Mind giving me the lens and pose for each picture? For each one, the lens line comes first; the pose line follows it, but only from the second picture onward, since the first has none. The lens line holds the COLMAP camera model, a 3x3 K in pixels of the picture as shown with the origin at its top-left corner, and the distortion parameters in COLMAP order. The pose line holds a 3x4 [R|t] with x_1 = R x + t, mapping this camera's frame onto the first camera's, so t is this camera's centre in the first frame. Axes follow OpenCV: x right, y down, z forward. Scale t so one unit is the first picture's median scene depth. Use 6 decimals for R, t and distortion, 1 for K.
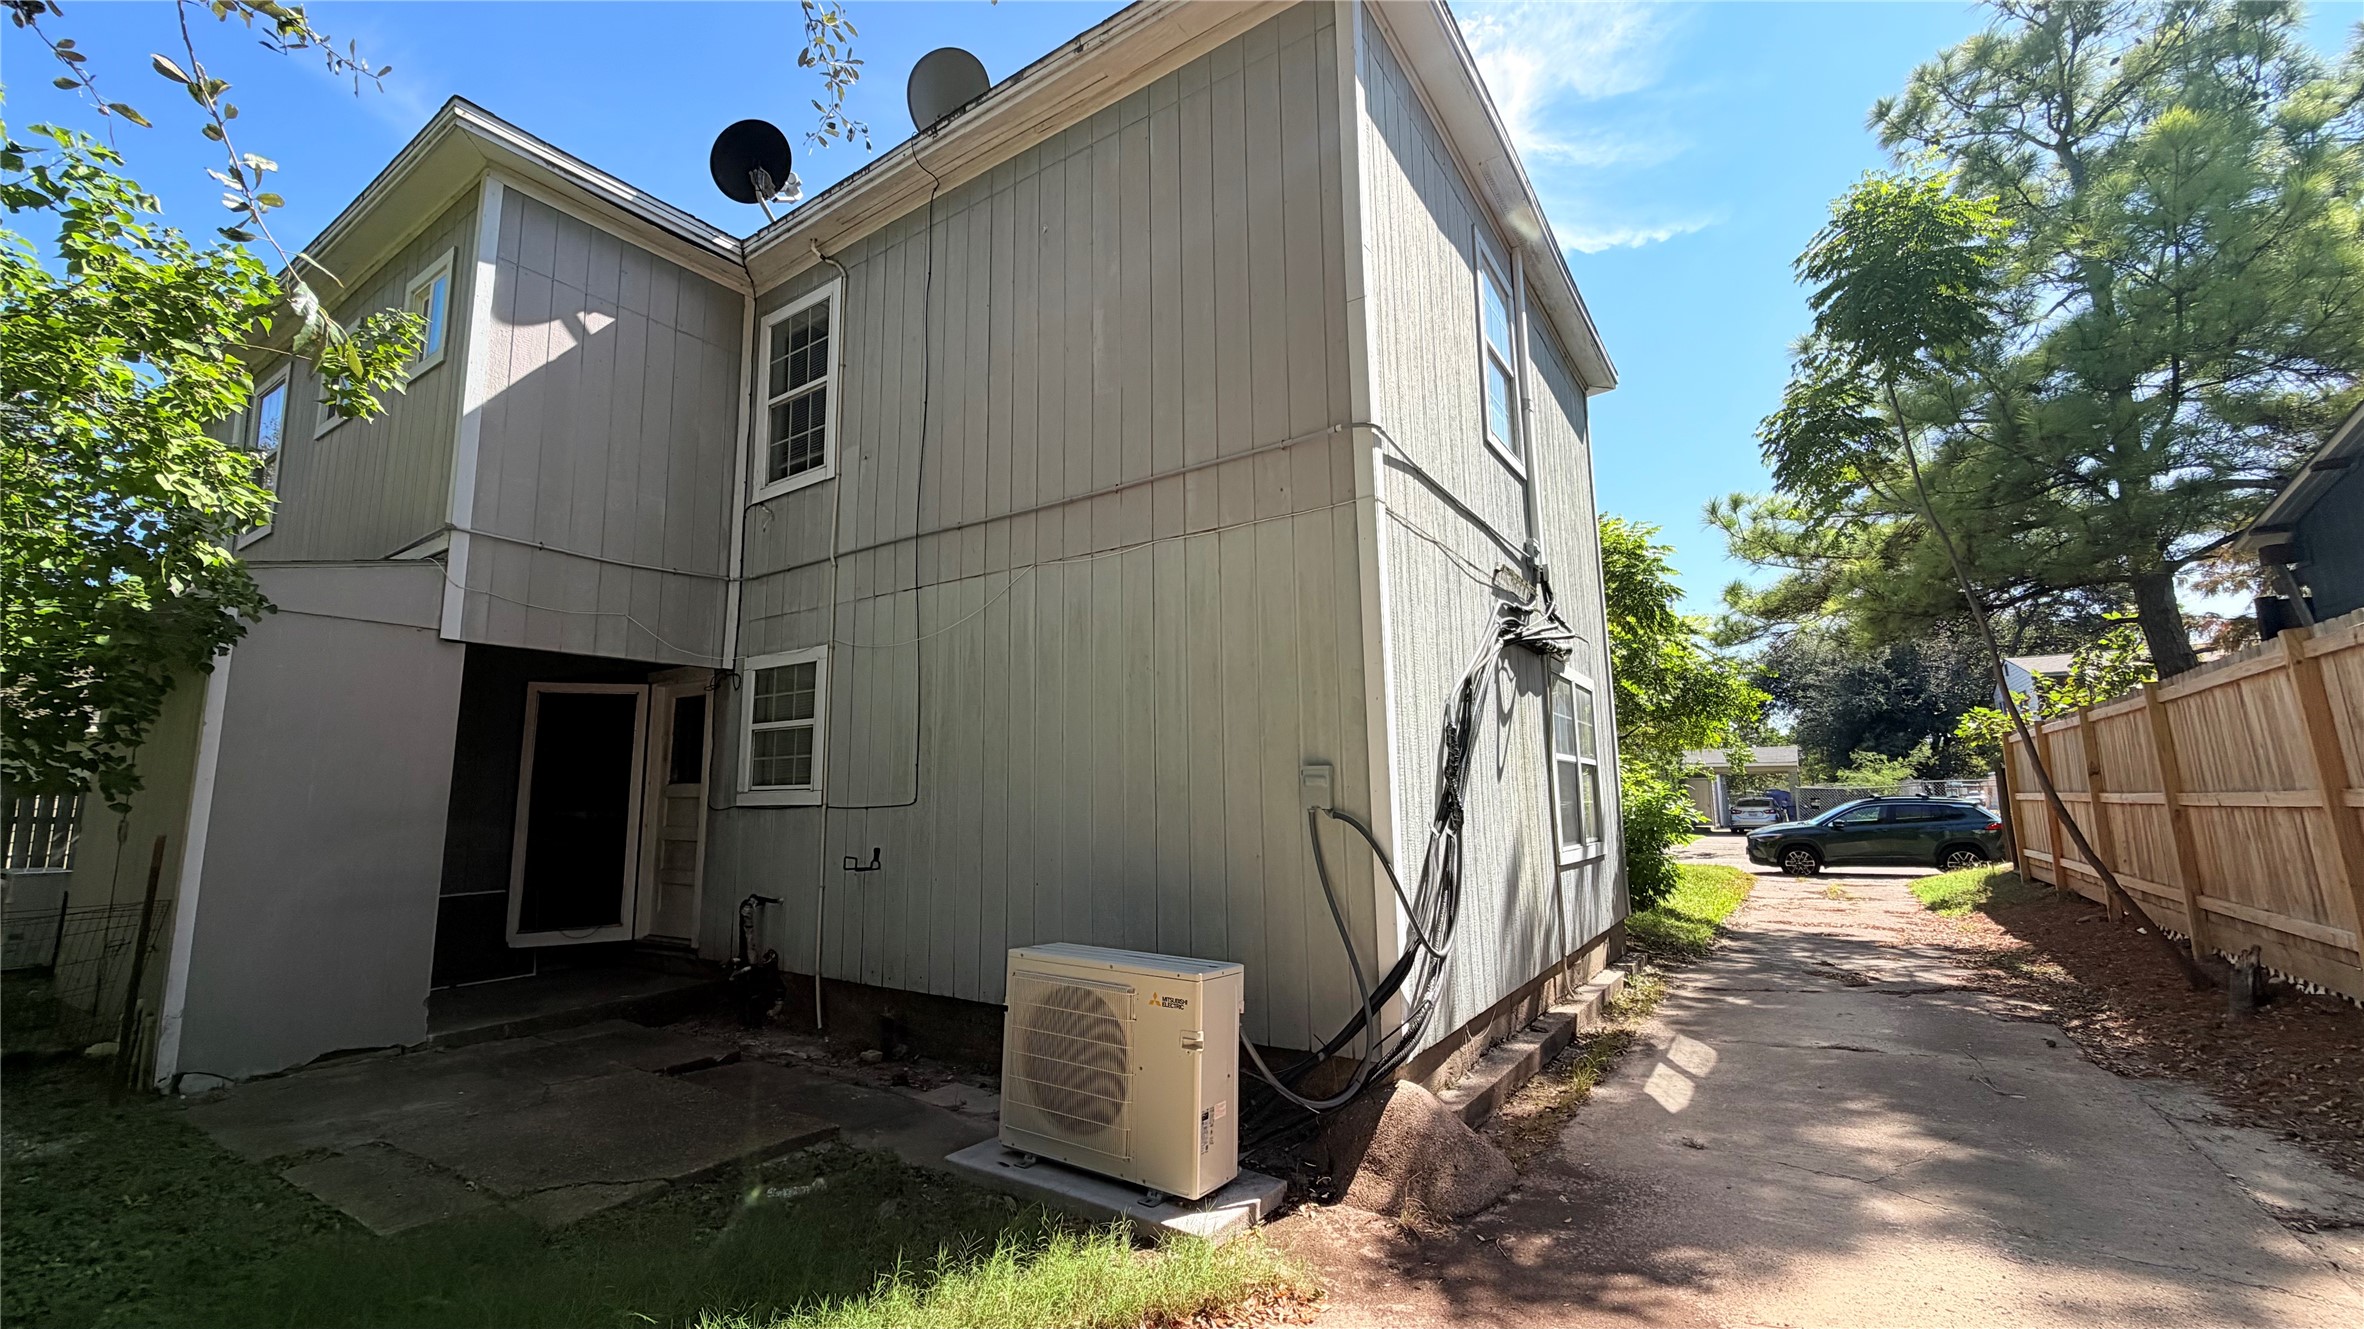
lens RADIAL K [[937.8, 0, 1175.0], [0, 937.8, 664.2], [0, 0, 1]] dist [-0.001762, -0.000148]
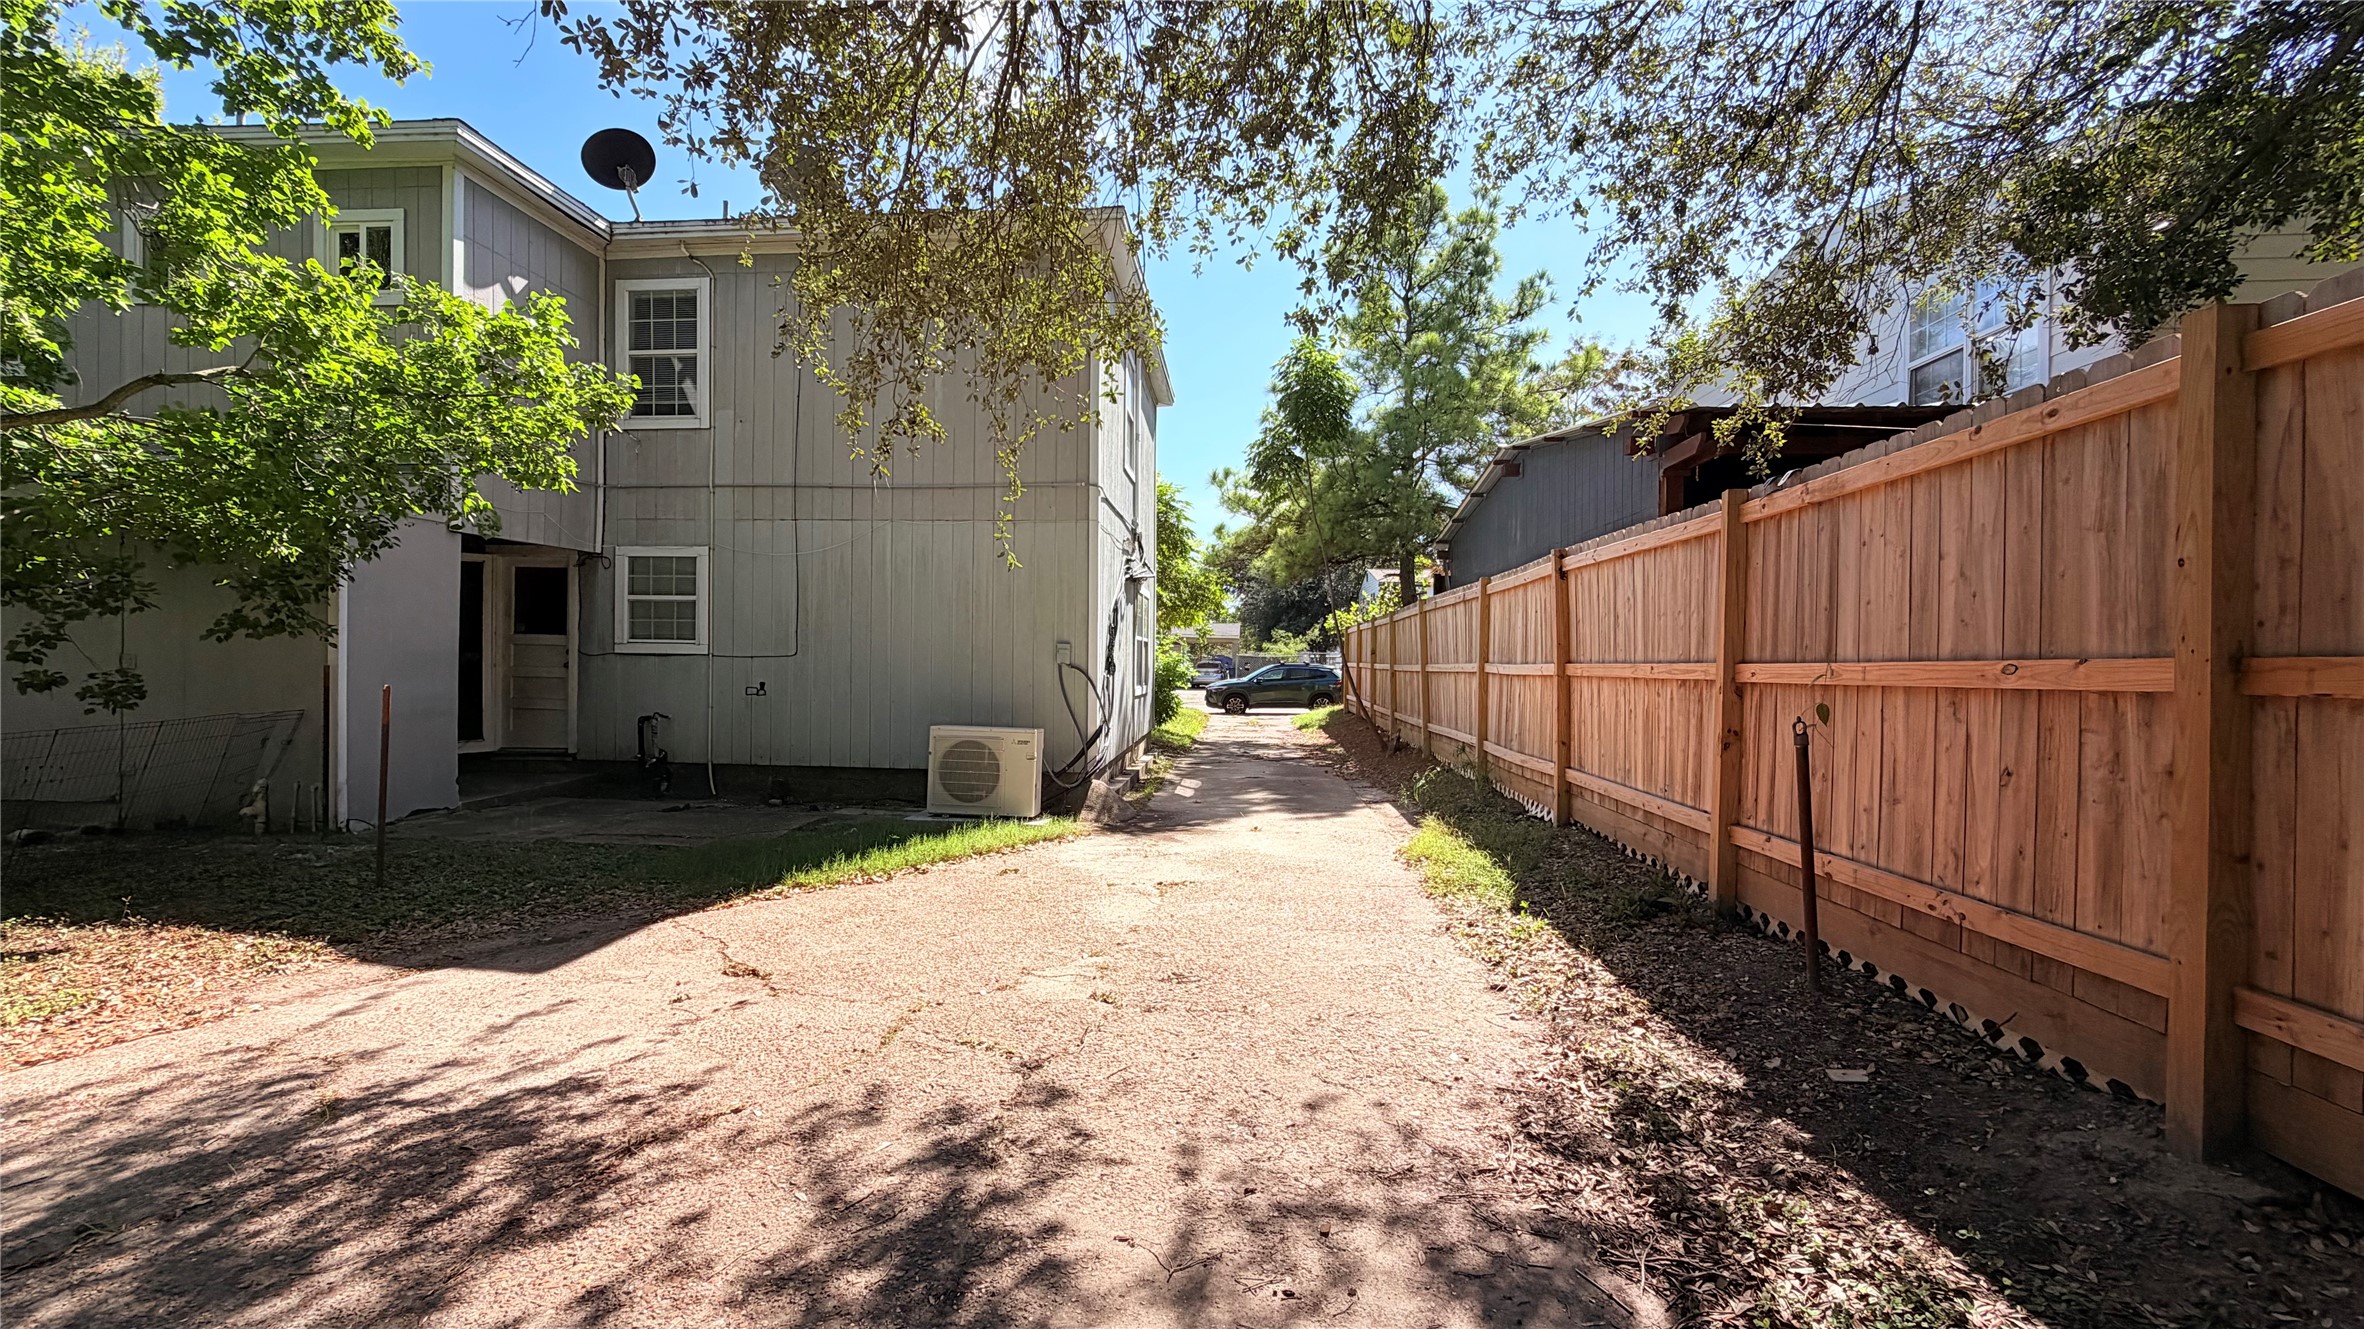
lens RADIAL K [[937.8, 0, 1175.0], [0, 937.8, 664.2], [0, 0, 1]] dist [-0.001762, -0.000148]
pose [[0.867987, 0.019943, 0.496186, -0.416455], [-0.094940, 0.987427, 0.126392, -0.085245], [-0.487427, -0.156815, 0.858967, -0.591580]]
